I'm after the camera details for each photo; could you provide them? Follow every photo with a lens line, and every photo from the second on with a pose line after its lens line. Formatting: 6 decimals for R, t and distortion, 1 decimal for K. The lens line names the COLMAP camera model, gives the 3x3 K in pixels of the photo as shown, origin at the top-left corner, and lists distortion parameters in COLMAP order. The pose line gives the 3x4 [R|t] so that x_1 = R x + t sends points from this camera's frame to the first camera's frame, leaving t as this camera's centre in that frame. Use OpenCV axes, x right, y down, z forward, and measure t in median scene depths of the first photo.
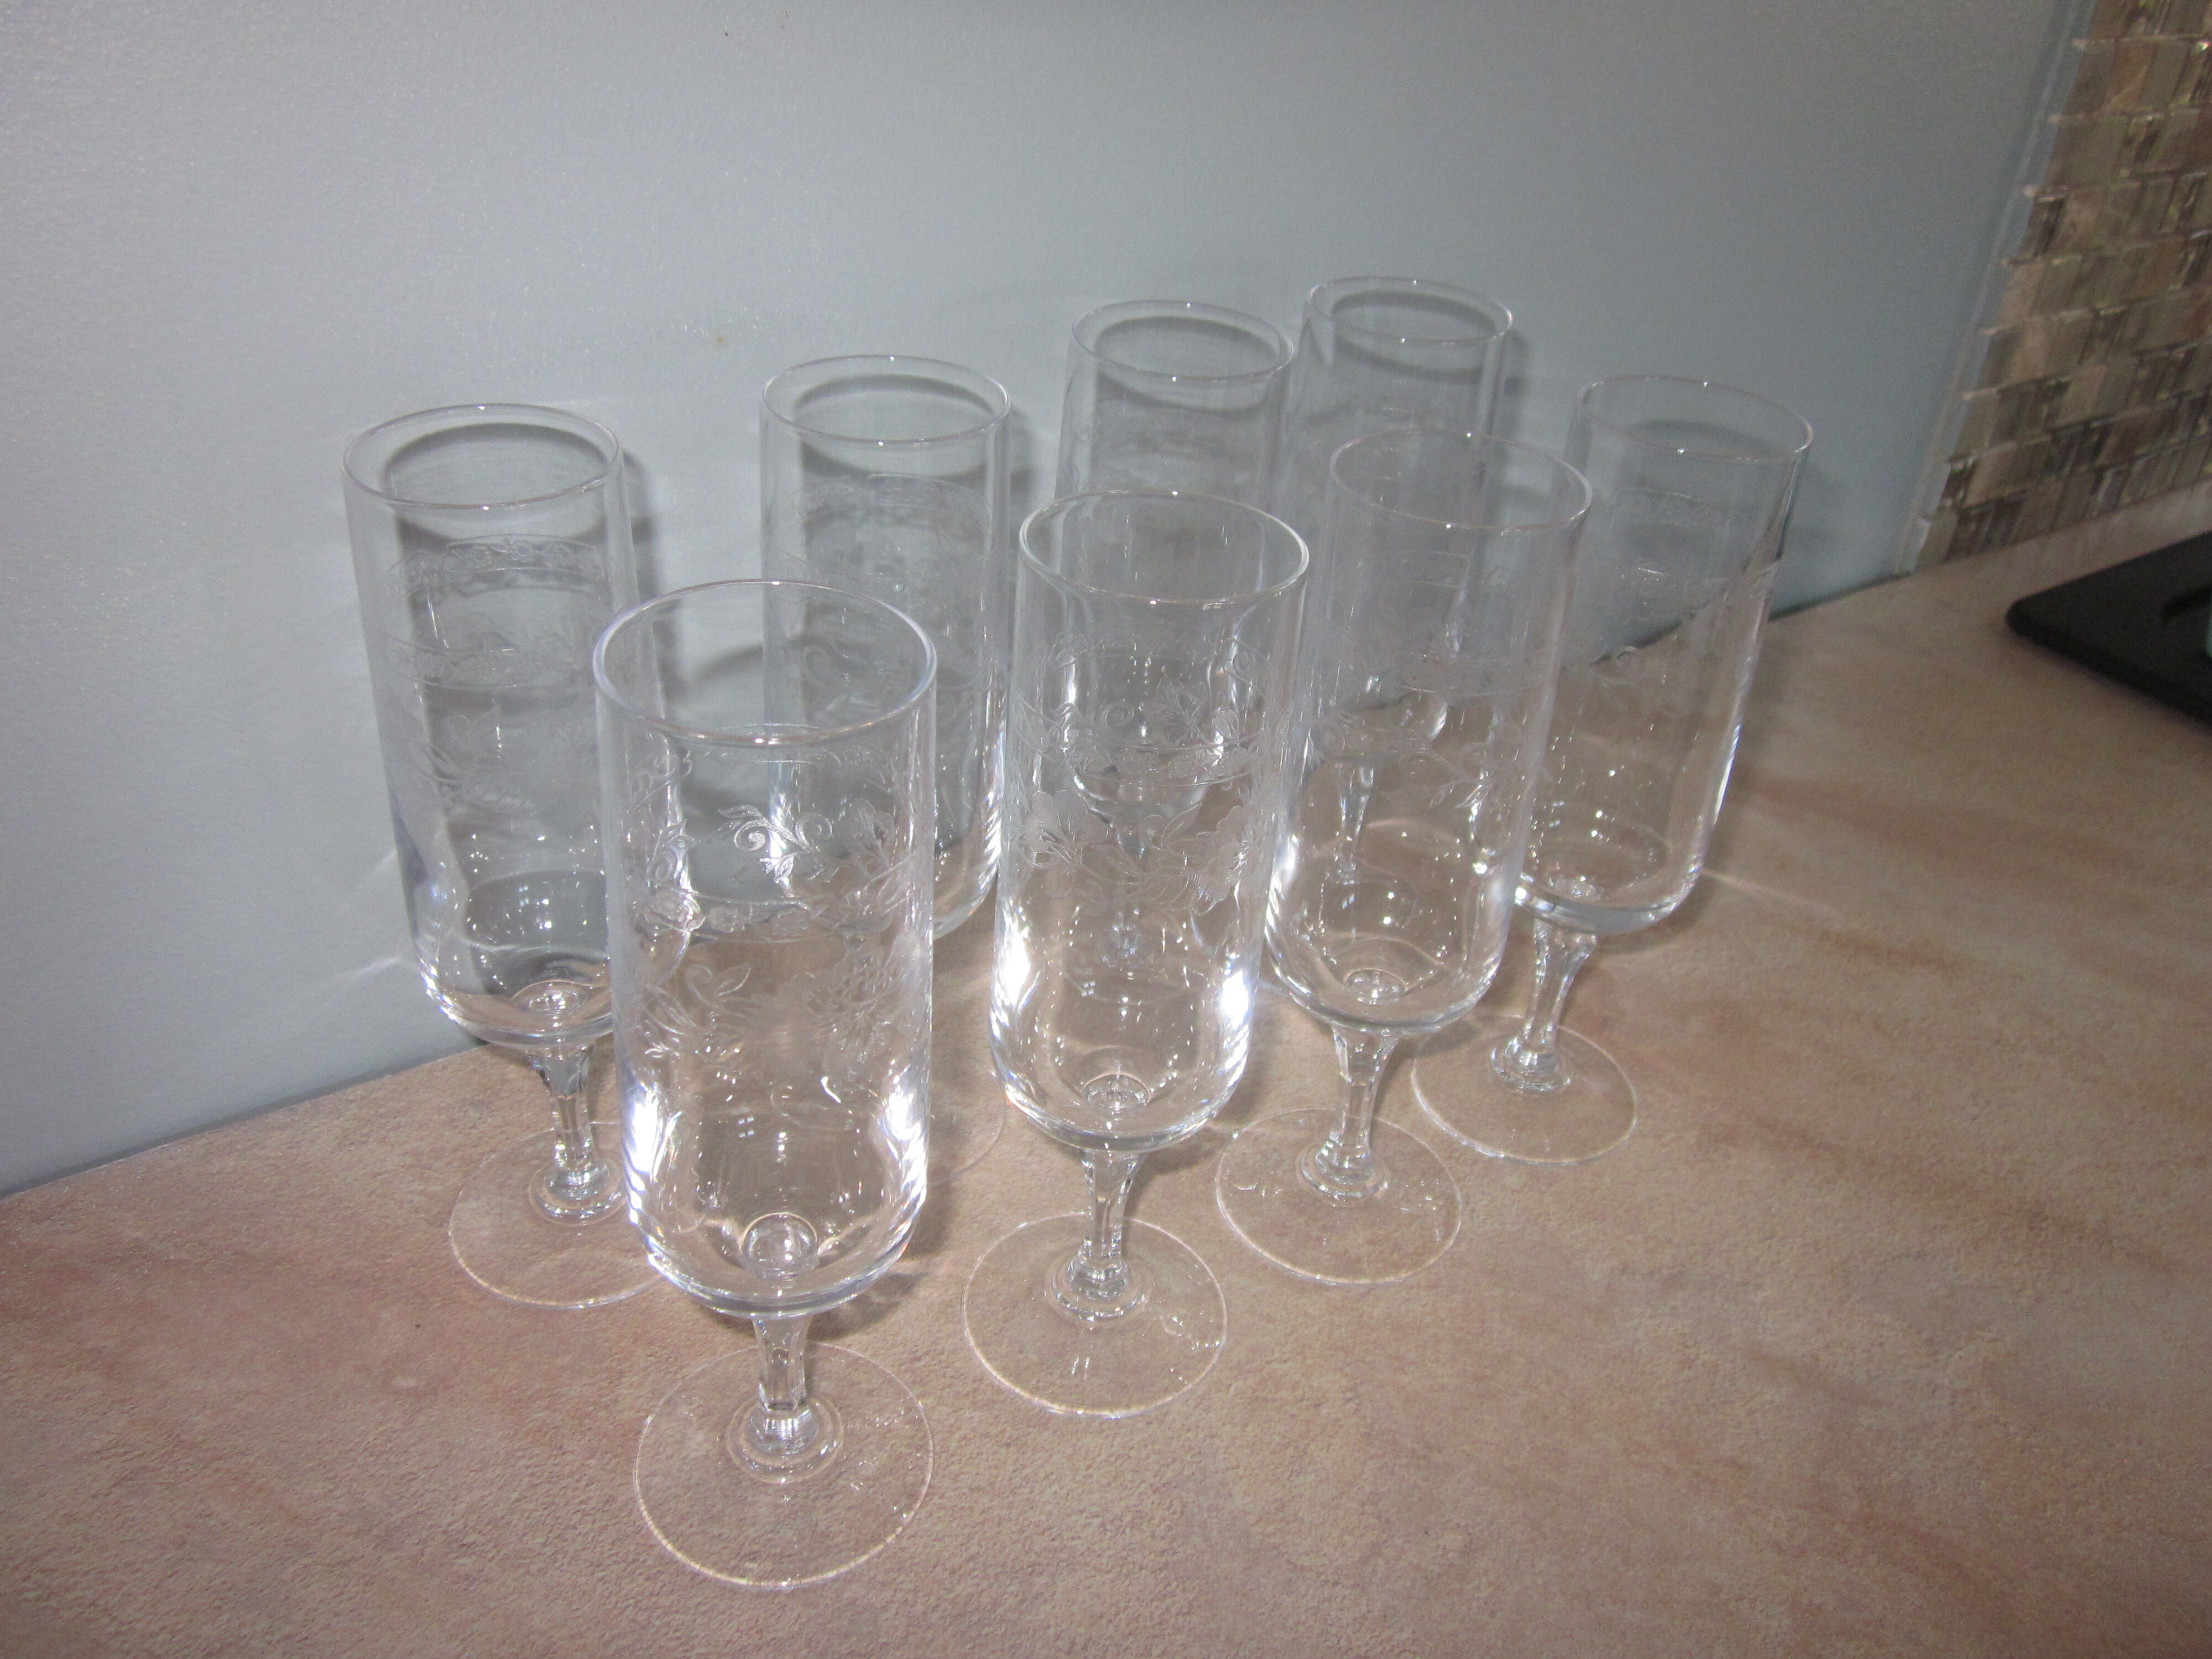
lens RADIAL K [[1857.5, 0, 1112.1], [0, 1857.5, 819.5], [0, 0, 1]] dist [-0.025015, -0.007133]
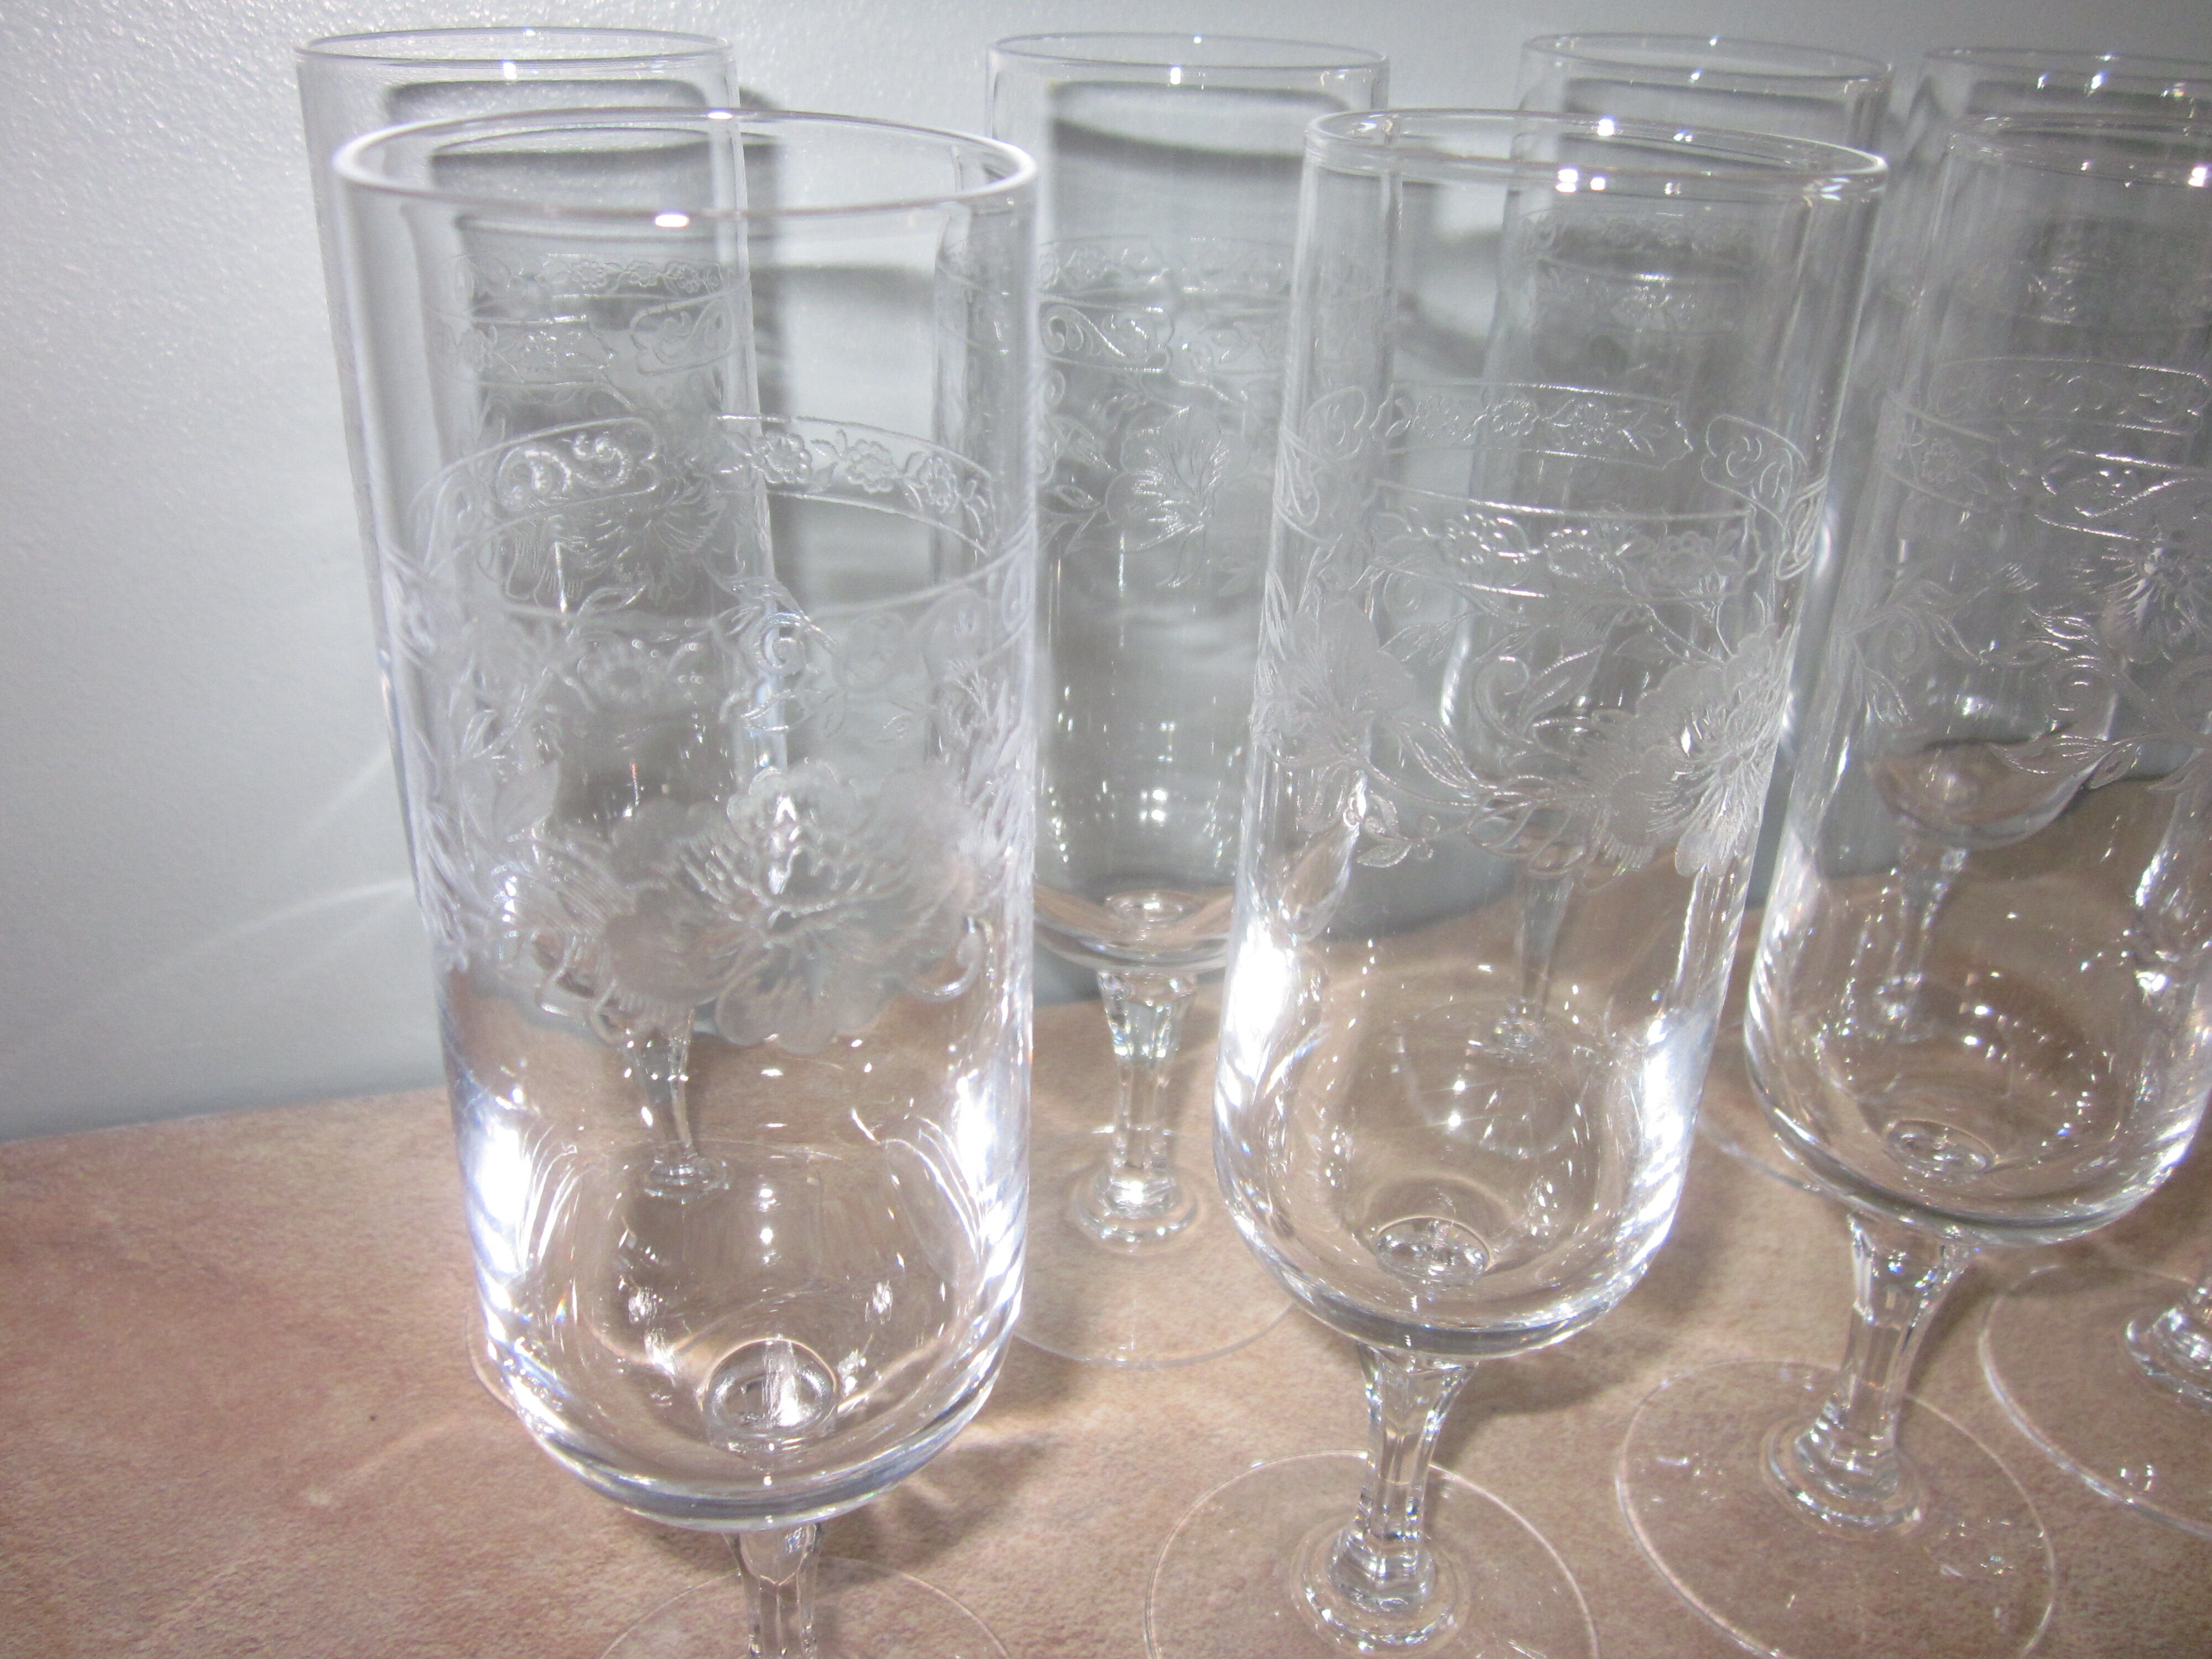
lens RADIAL K [[1857.5, 0, 1112.1], [0, 1857.5, 819.5], [0, 0, 1]] dist [-0.025015, -0.007133]
pose [[0.953062, 0.111211, -0.281612, 0.047746], [-0.144378, 0.984473, -0.099841, 0.080994], [0.266136, 0.135813, 0.954320, 0.373209]]
